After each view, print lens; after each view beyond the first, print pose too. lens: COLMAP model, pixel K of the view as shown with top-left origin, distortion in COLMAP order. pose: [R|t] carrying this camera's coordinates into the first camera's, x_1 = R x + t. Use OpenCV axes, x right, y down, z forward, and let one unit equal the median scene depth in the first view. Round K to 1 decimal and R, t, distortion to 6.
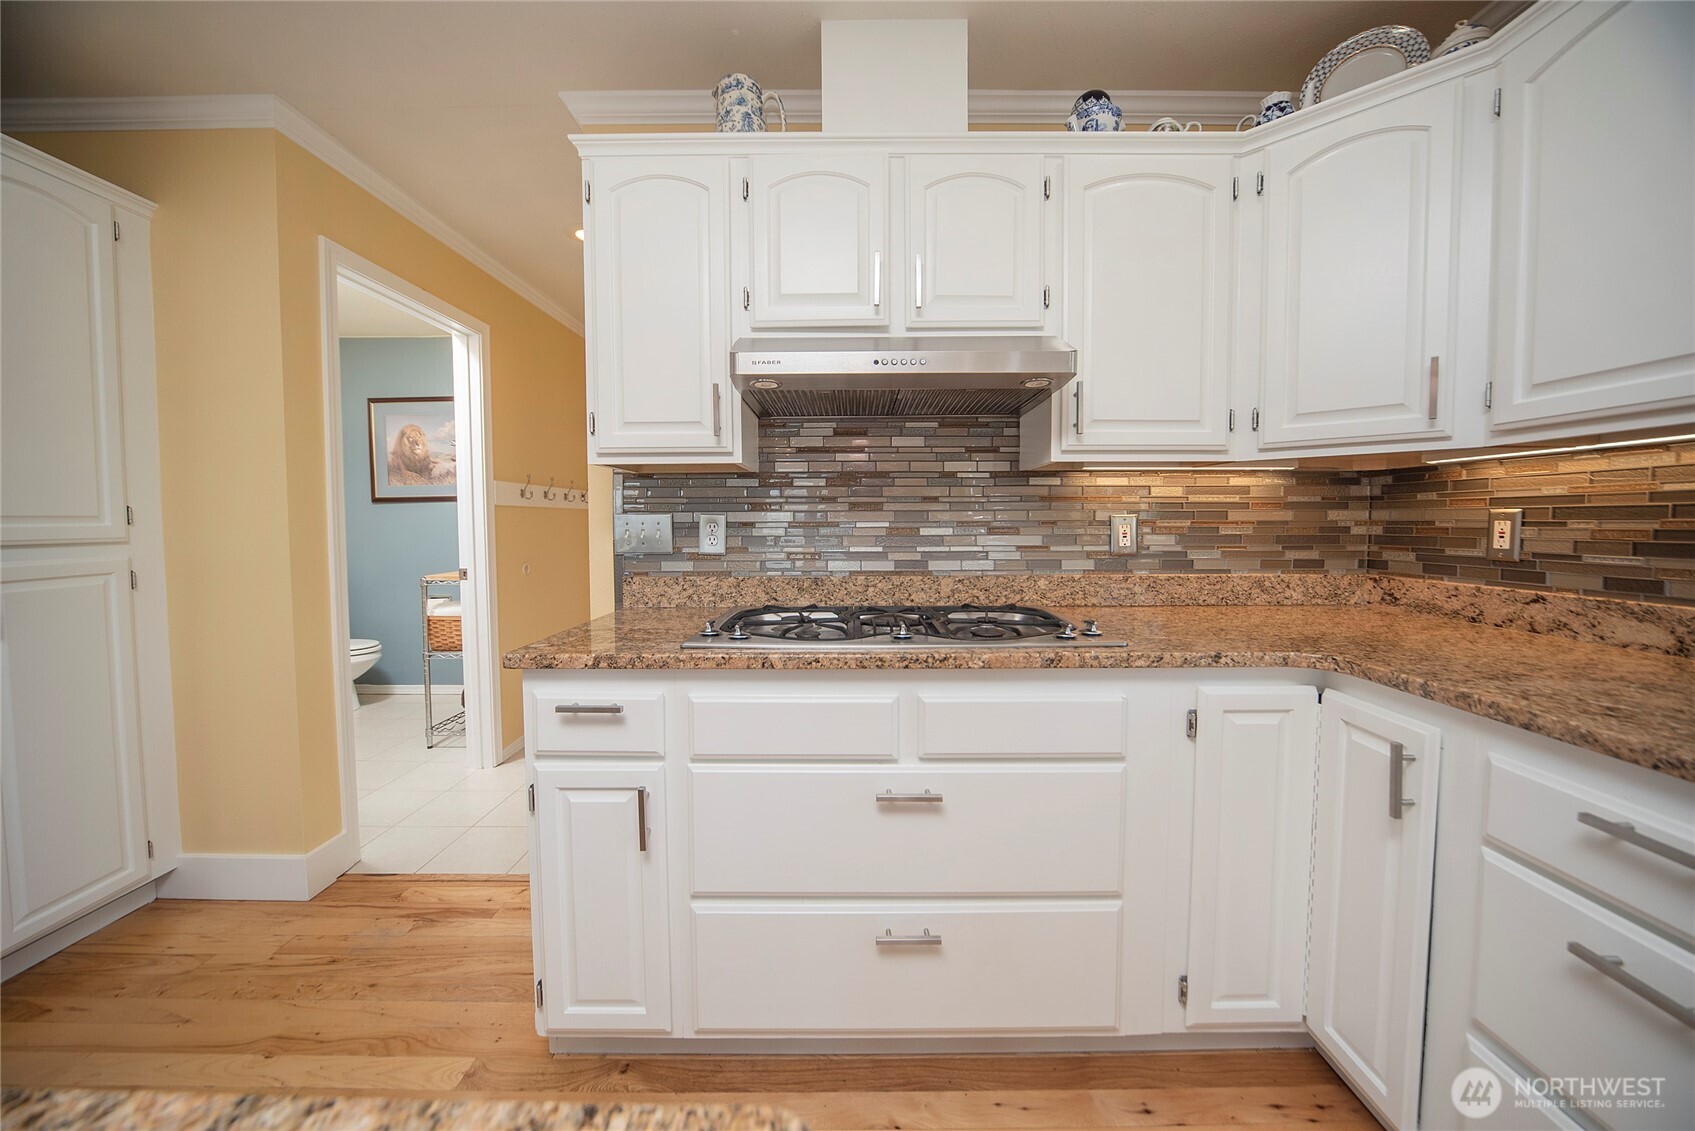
lens RADIAL K [[597.6, 0, 838.7], [0, 597.6, 550.3], [0, 0, 1]] dist [-0.013048, 0.000513]
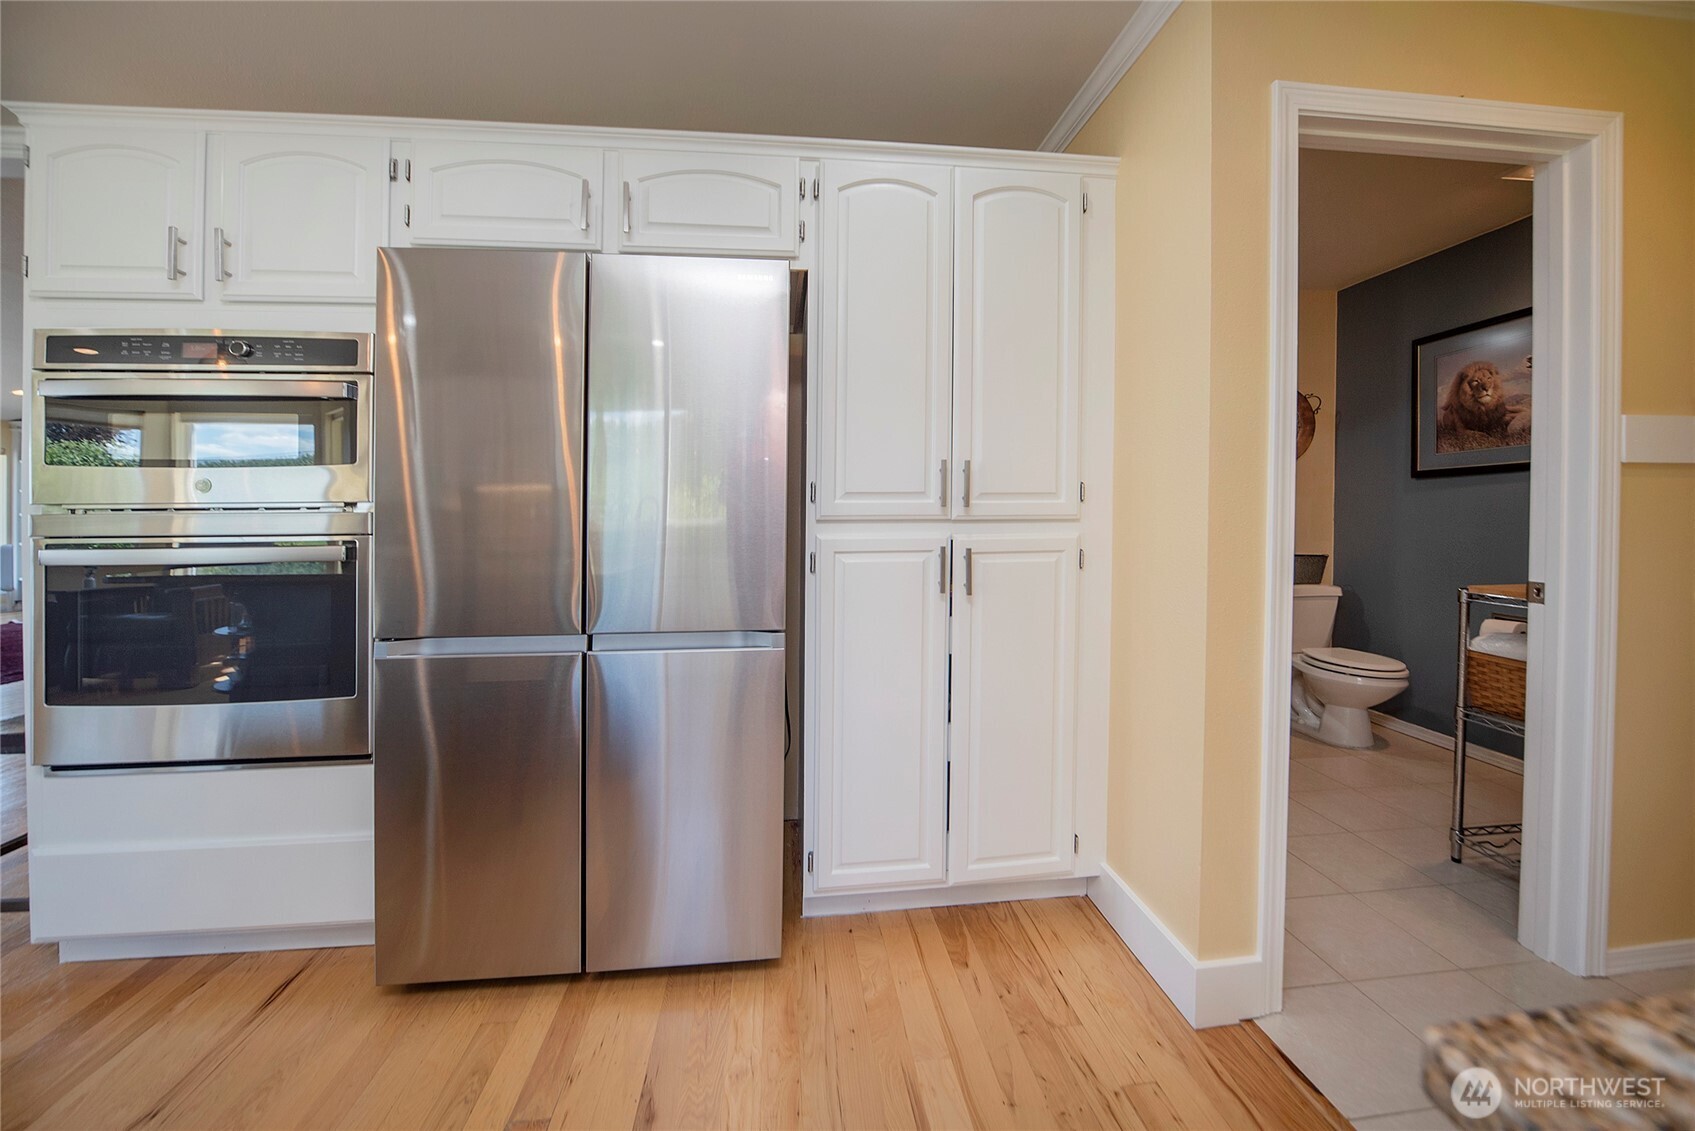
lens RADIAL K [[597.6, 0, 882.0], [0, 597.6, 526.0], [0, 0, 1]] dist [-0.013048, 0.000513]
pose [[0.117280, 0.021018, -0.992876, -0.150231], [-0.043223, 0.998937, 0.016040, -0.003438], [0.992158, 0.041034, 0.118064, 0.308706]]
